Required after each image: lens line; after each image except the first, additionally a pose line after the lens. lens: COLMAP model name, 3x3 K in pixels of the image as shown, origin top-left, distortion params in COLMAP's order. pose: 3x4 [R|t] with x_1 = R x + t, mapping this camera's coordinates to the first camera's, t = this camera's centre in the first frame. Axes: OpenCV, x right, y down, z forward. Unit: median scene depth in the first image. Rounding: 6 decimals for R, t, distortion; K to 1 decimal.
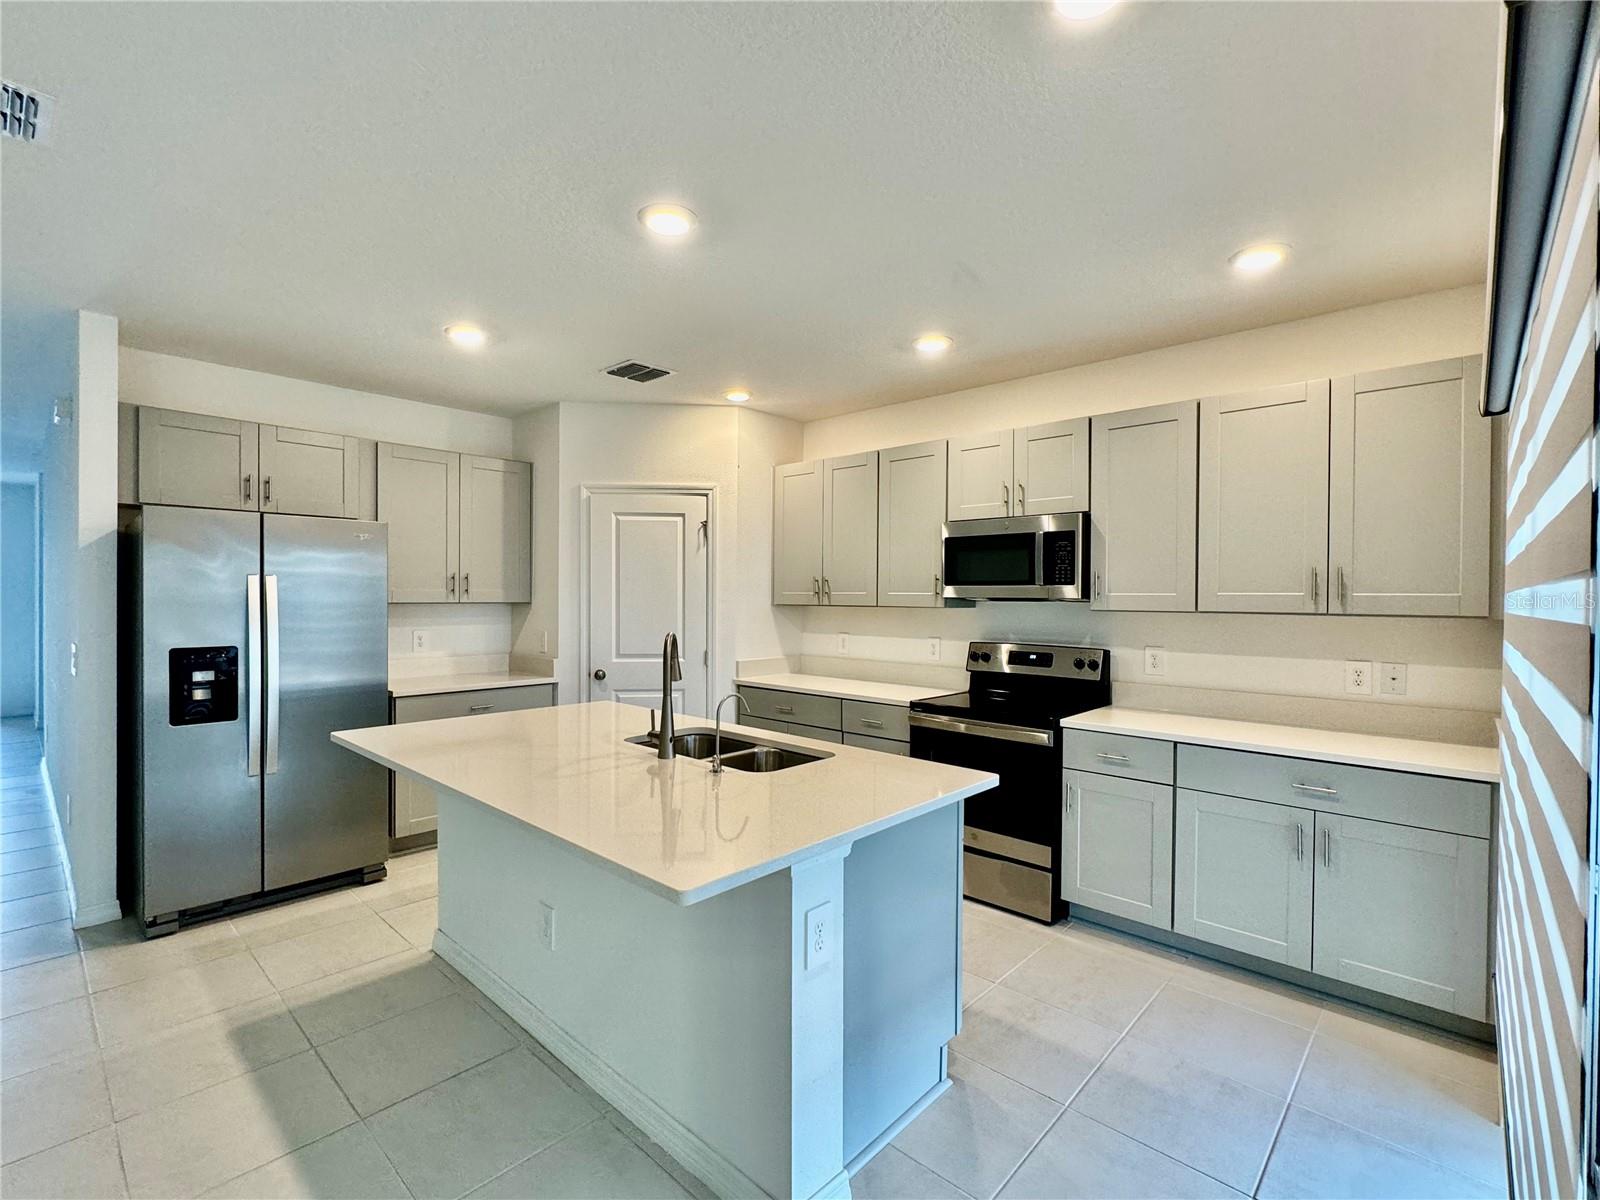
lens RADIAL K [[723.4, 0, 800.0], [0, 723.4, 600.0], [0, 0, 1]] dist [0.000097, -0.000007]
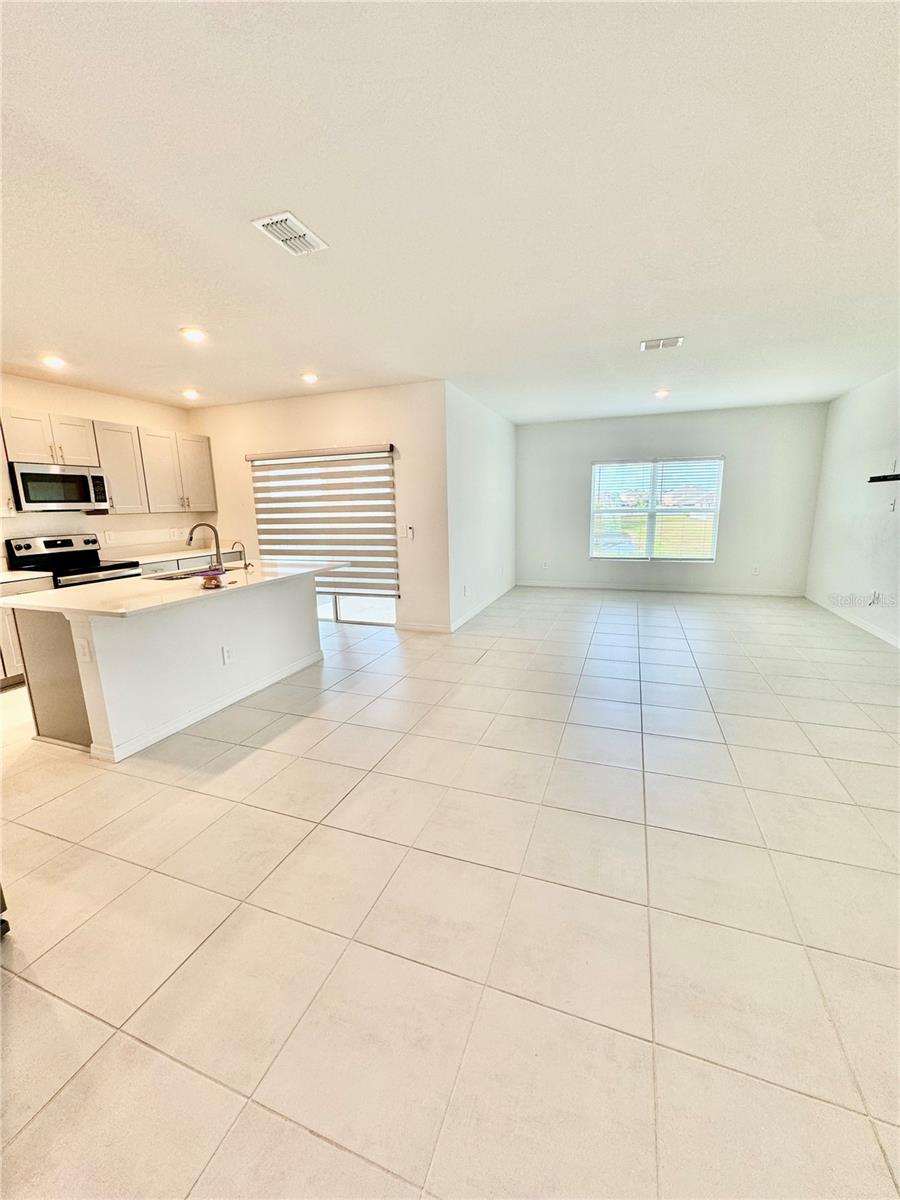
lens RADIAL K [[482.2, 0, 450.0], [0, 482.2, 600.0], [0, 0, 1]] dist [-0.000899, -0.000121]
pose [[-0.365704, -0.185911, 0.911975, -1.195951], [0.019563, 0.978096, 0.207235, -0.012600], [-0.930526, 0.093628, -0.354056, 0.524481]]
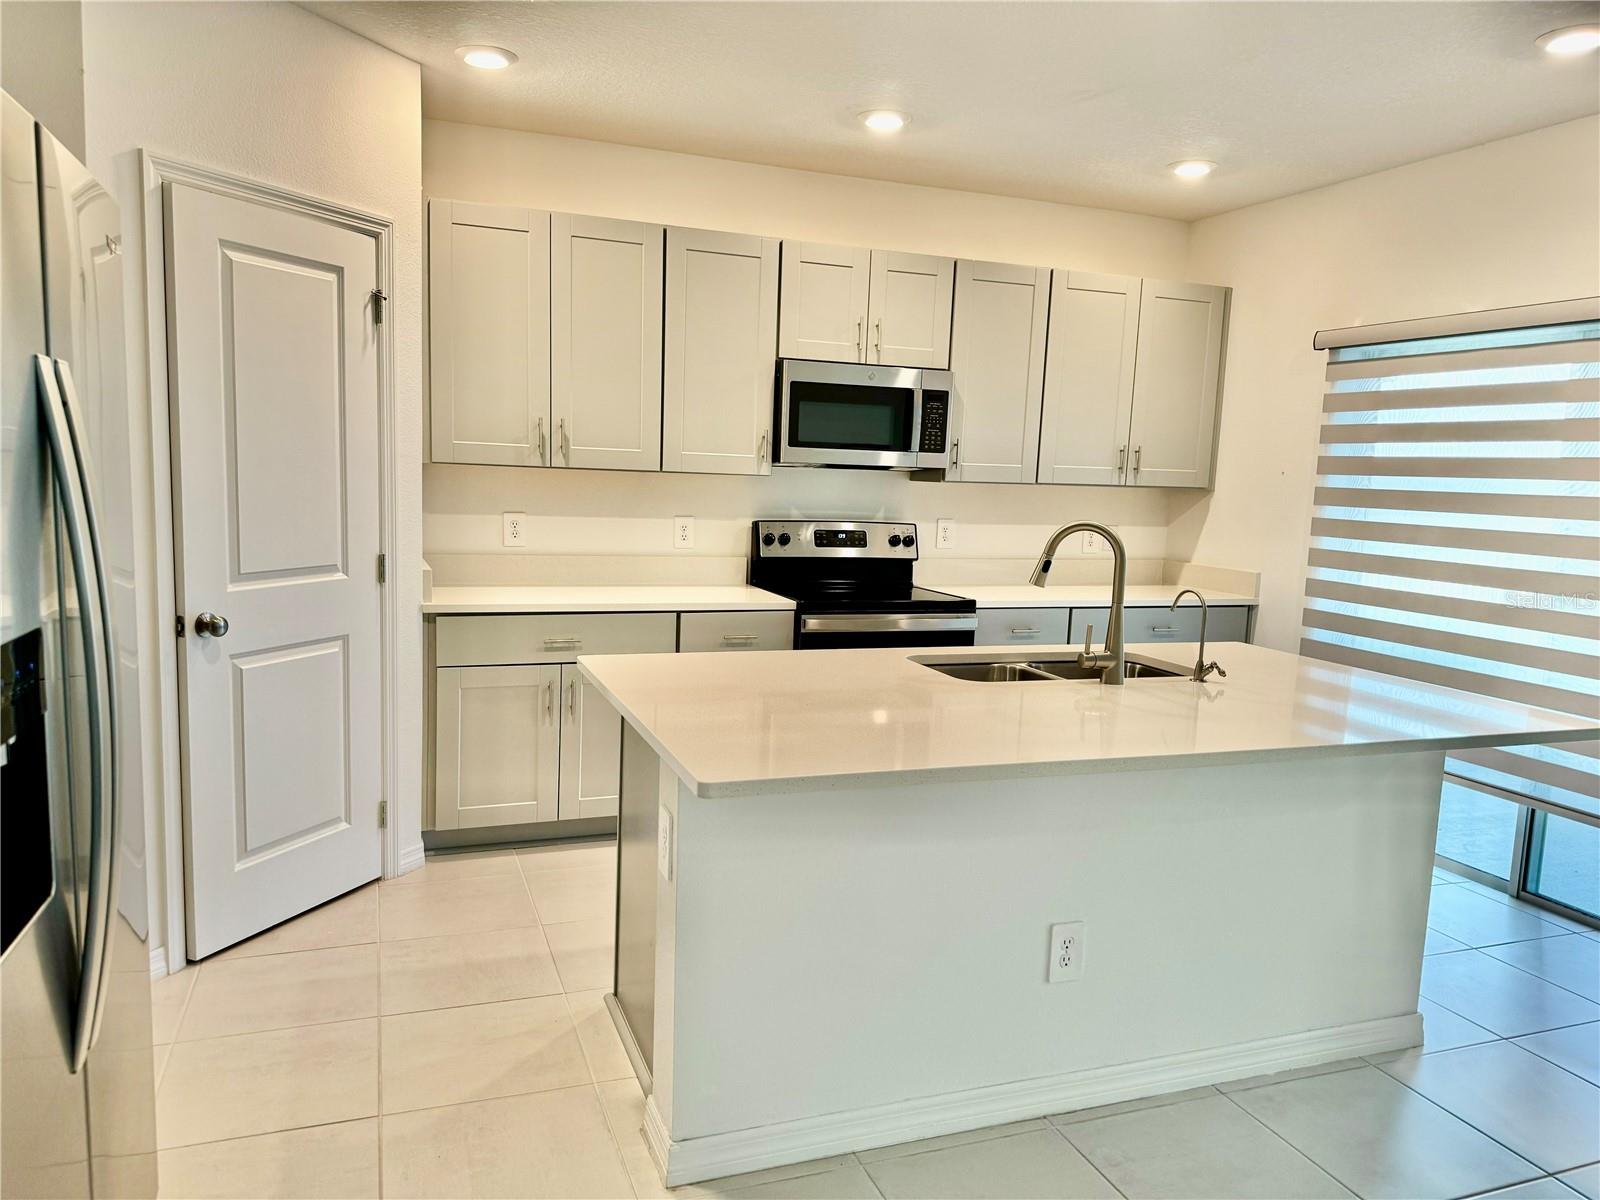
lens RADIAL K [[1133.2, 0, 795.2], [0, 1133.2, 623.2], [0, 0, 1]] dist [0.067117, -0.002560]
pose [[0.454800, -0.116408, 0.882953, -0.870784], [-0.031198, 0.988730, 0.146423, -0.011349], [-0.890047, -0.094140, 0.446043, 0.459315]]
